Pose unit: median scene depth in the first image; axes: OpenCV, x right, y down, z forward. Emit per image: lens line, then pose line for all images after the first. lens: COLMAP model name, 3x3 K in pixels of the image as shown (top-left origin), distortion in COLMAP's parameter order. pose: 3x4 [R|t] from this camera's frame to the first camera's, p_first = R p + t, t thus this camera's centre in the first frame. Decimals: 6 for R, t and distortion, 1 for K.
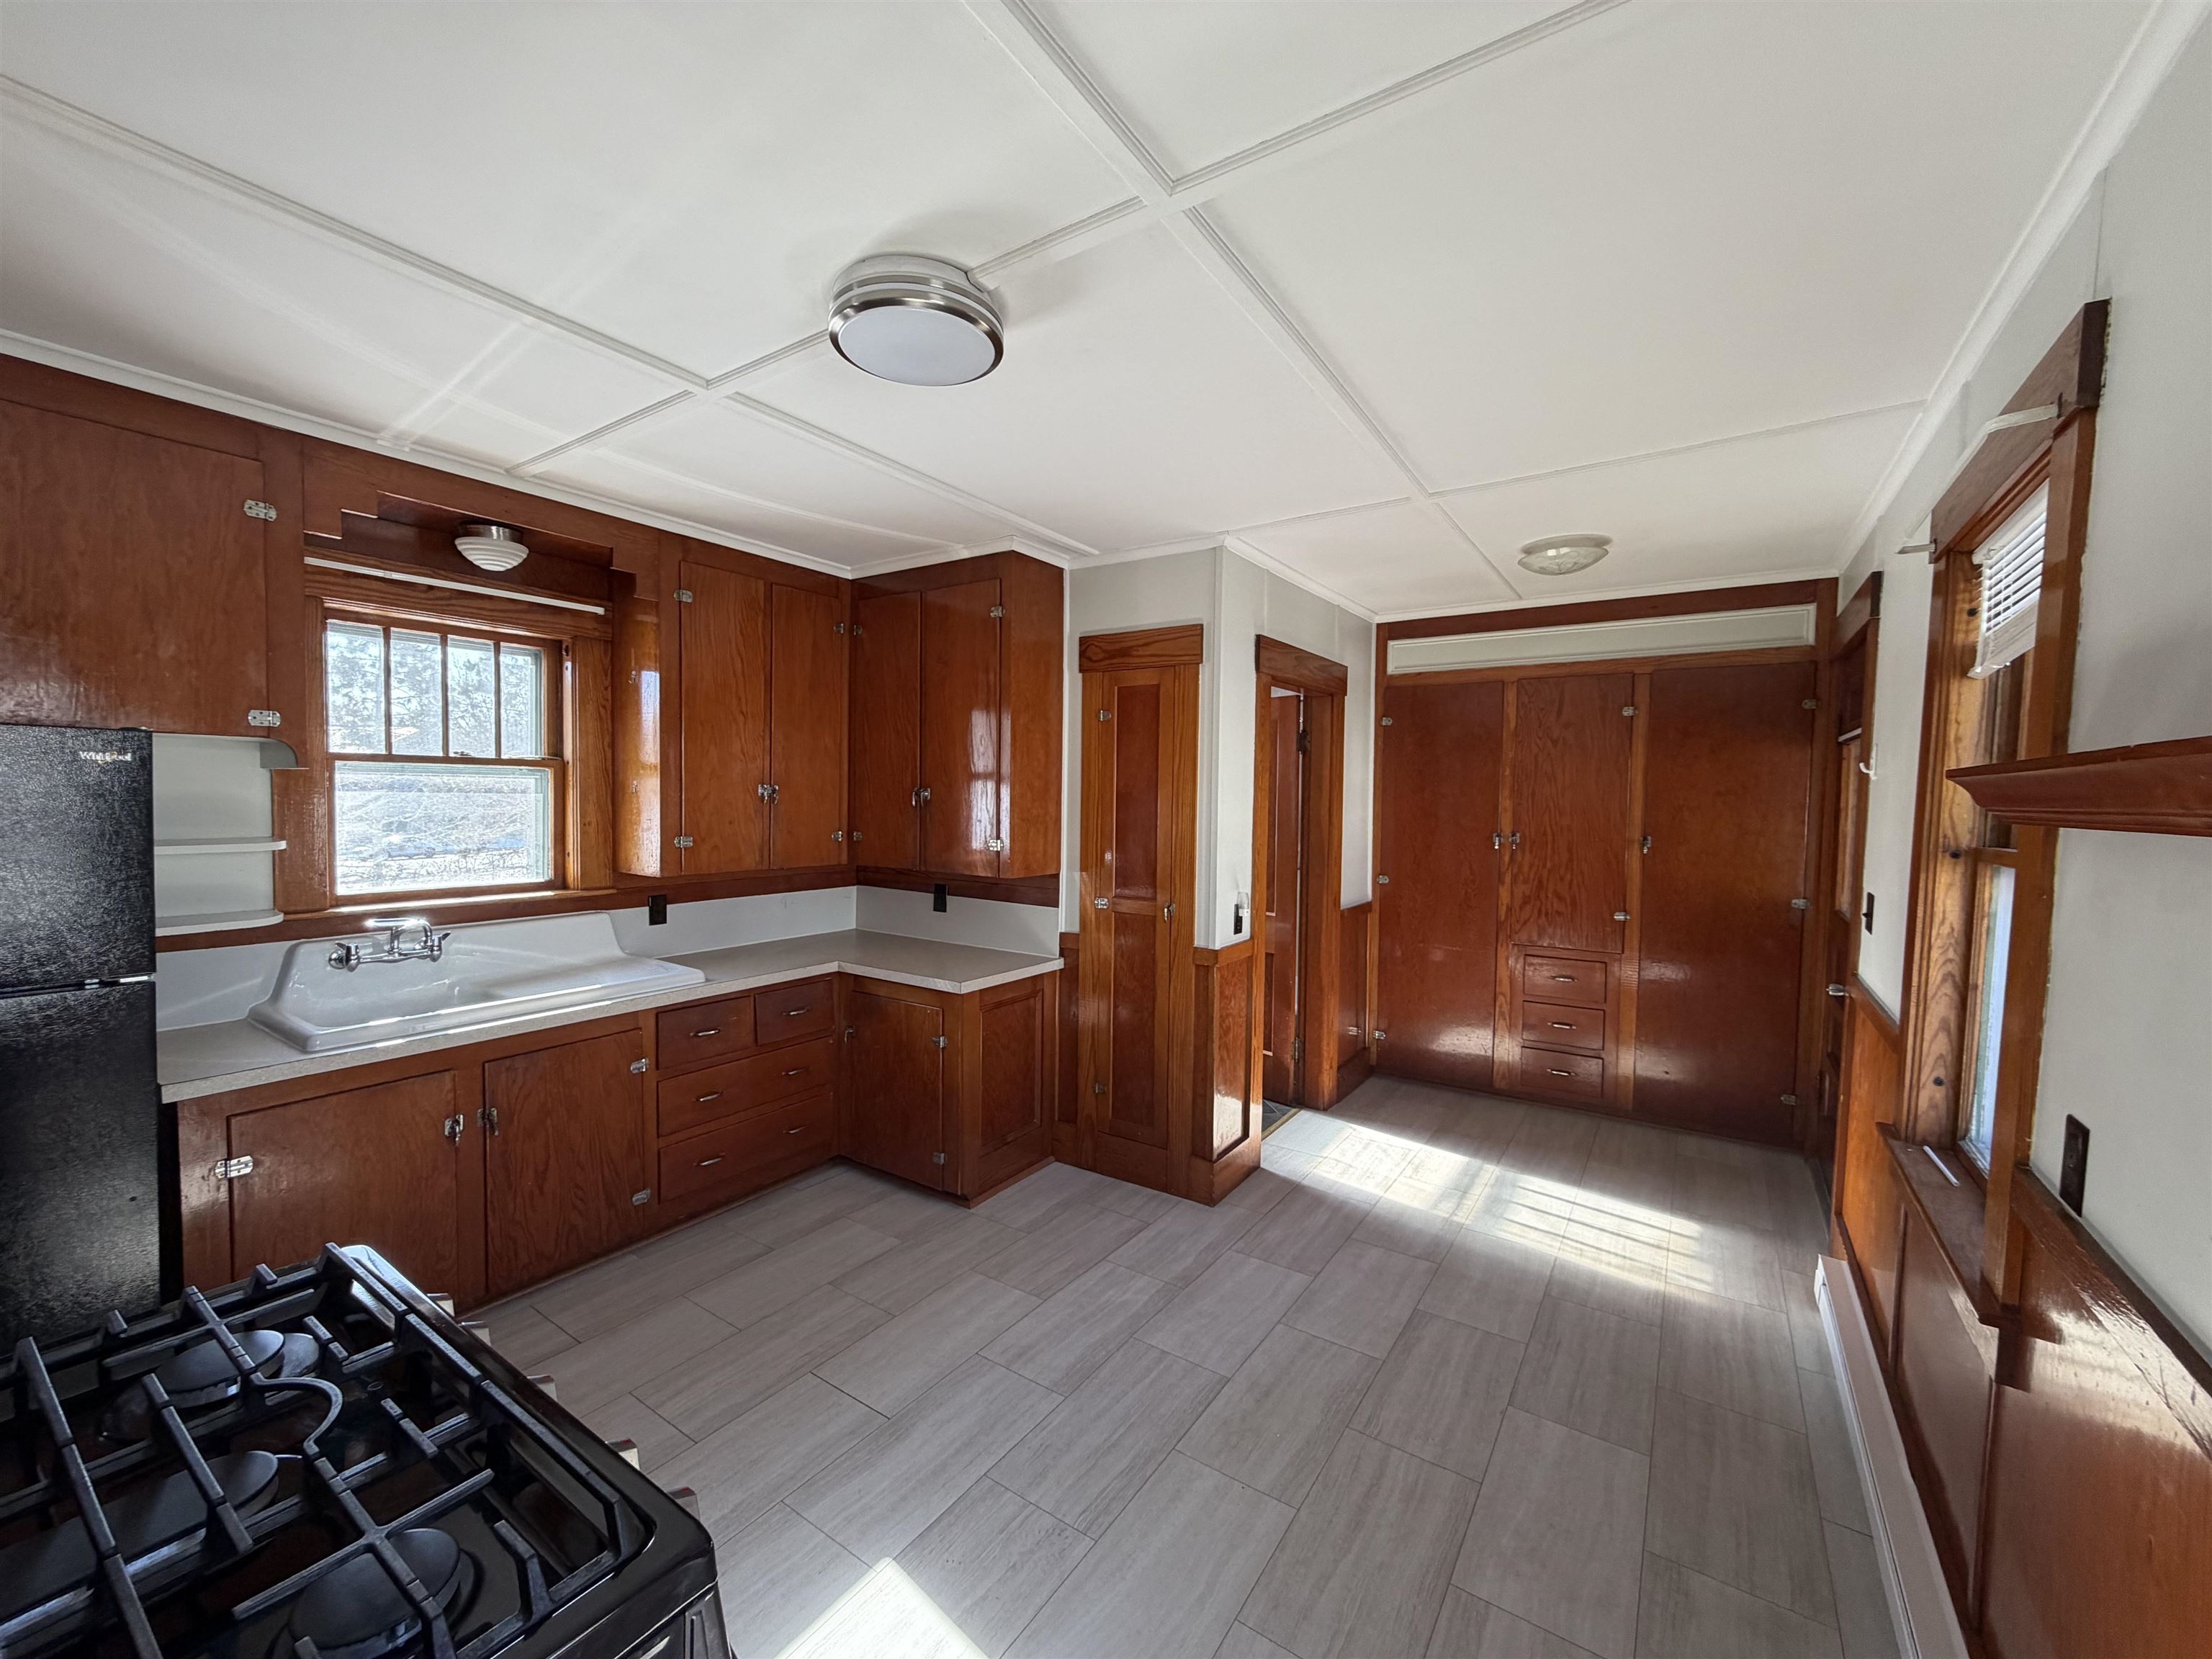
lens RADIAL K [[873.4, 0, 1120.4], [0, 873.4, 831.3], [0, 0, 1]] dist [0.000378, 0.000720]
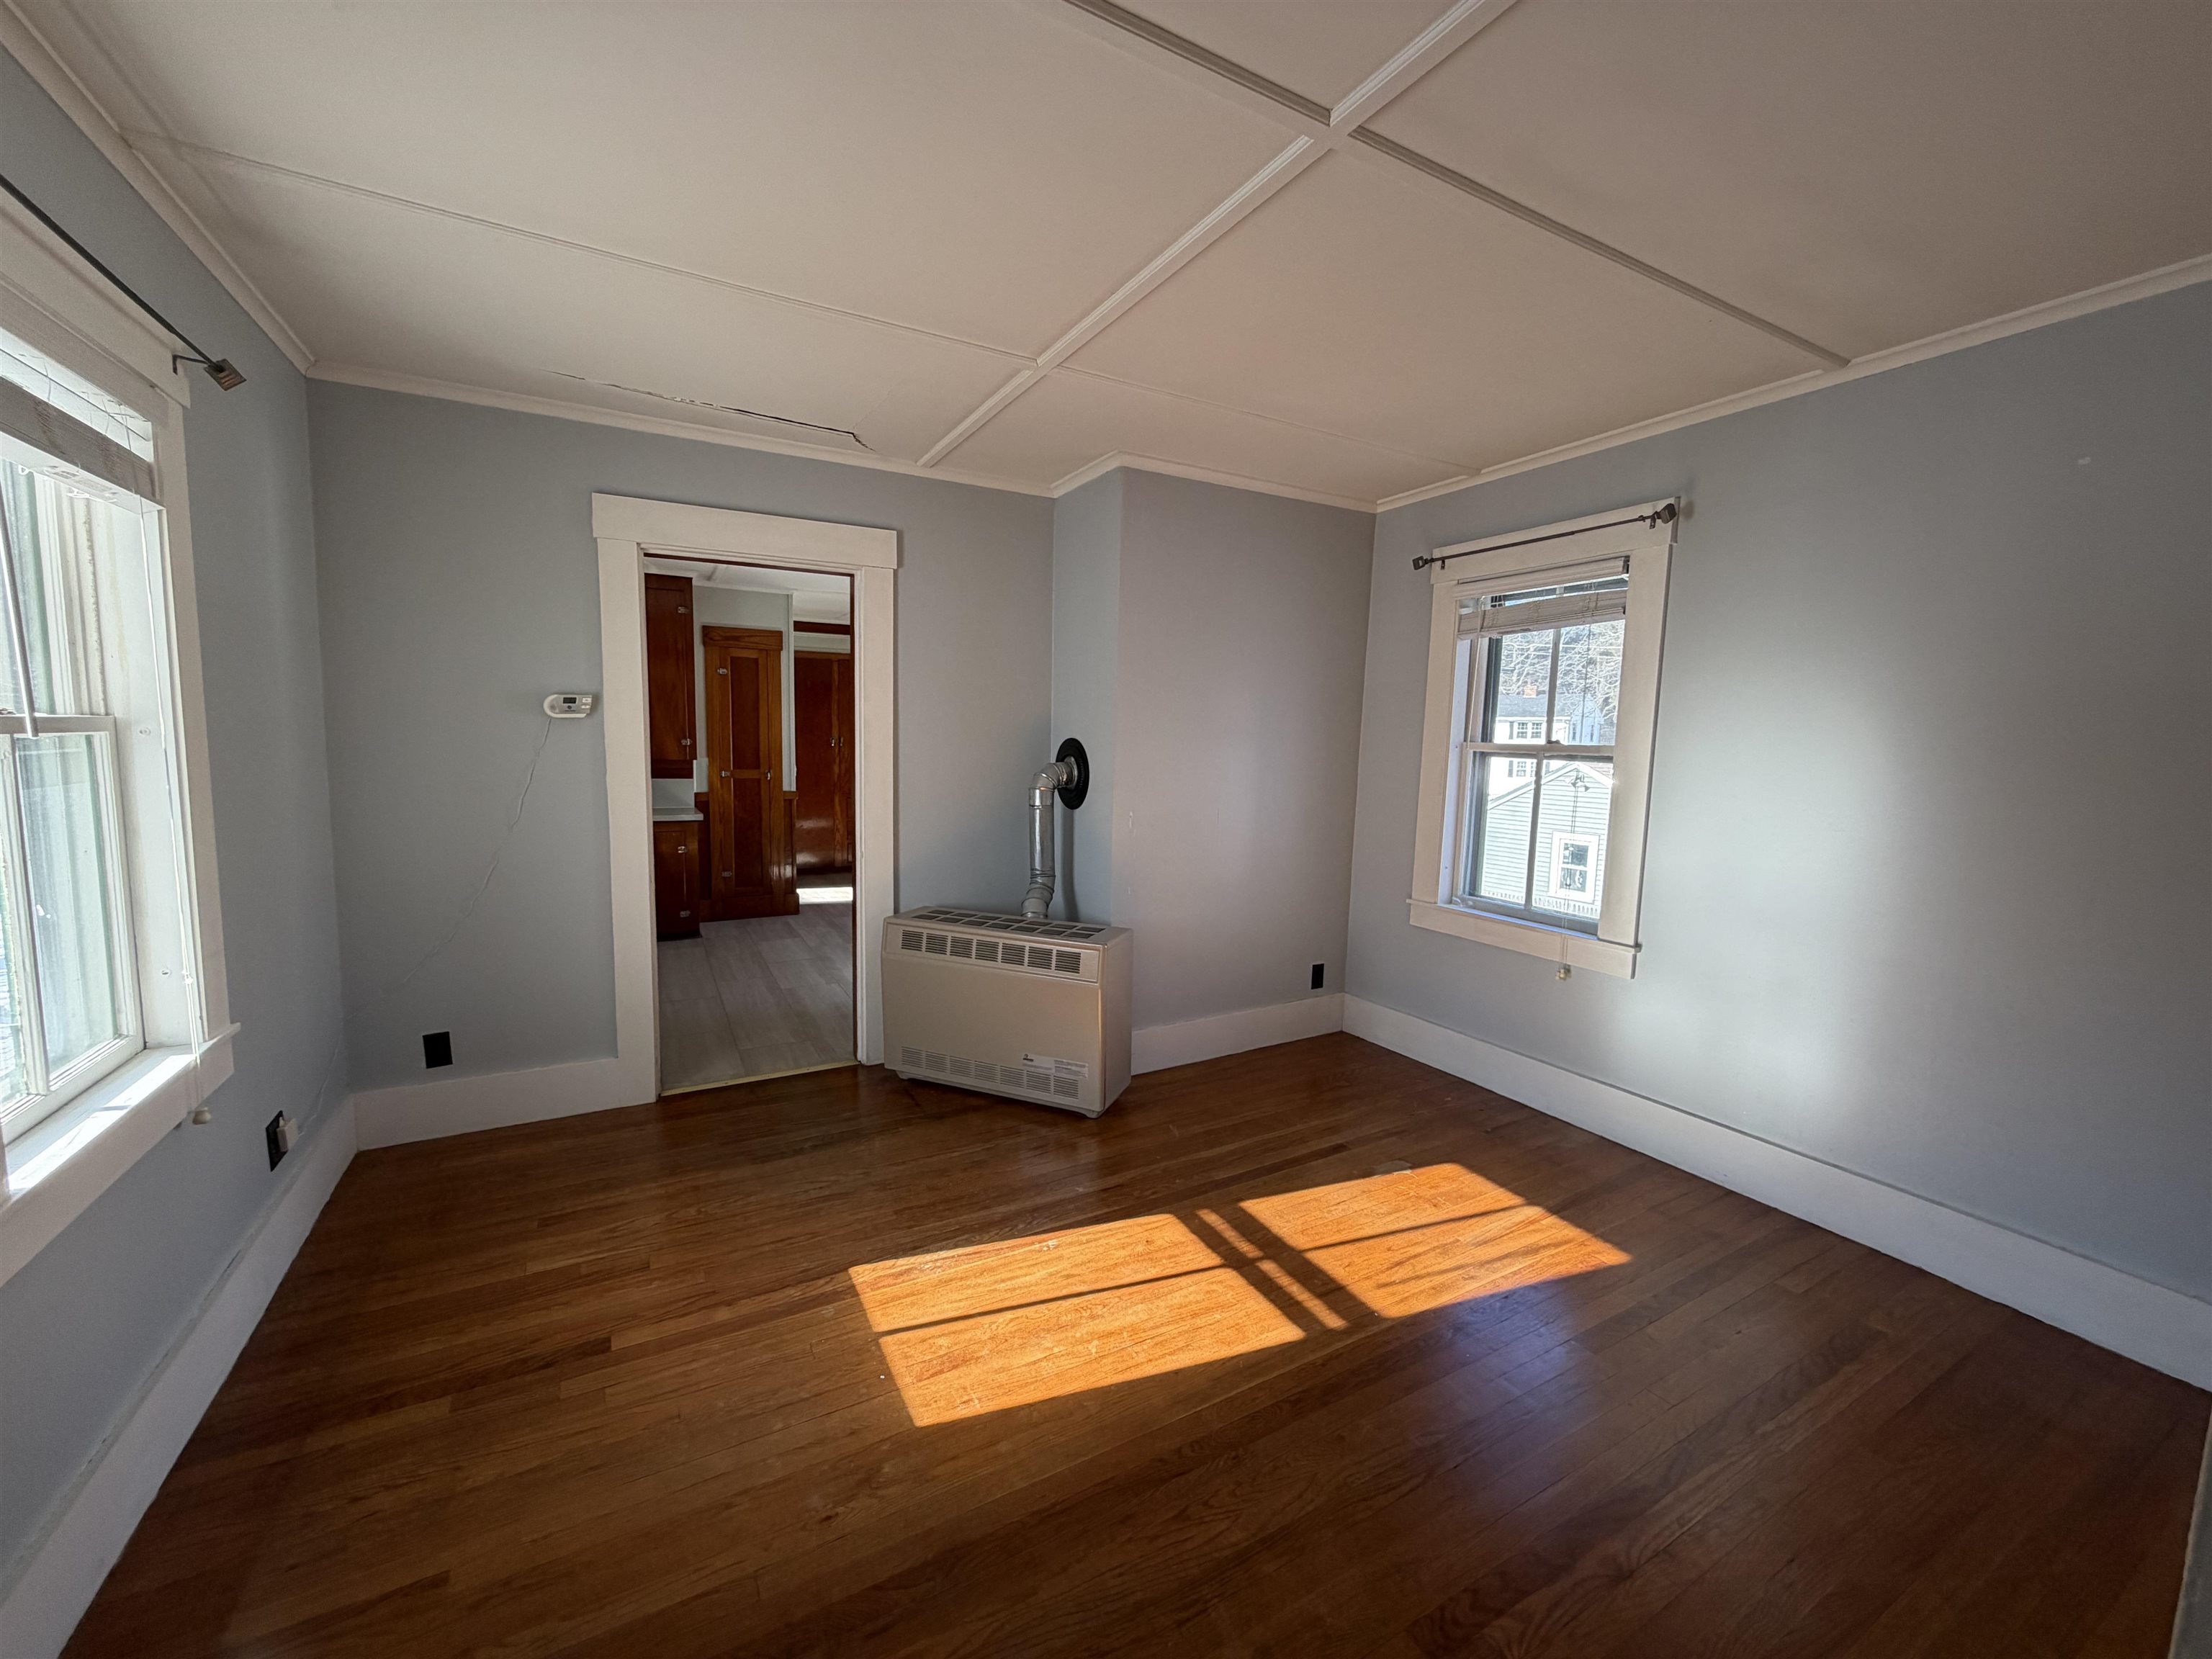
lens RADIAL K [[873.4, 0, 1093.5], [0, 873.4, 823.5], [0, 0, 1]] dist [0.000378, 0.000720]
pose [[0.466004, -0.097357, 0.879410, -1.278839], [0.022802, 0.994919, 0.098062, 0.023739], [-0.884489, -0.025645, 0.465857, -0.541456]]
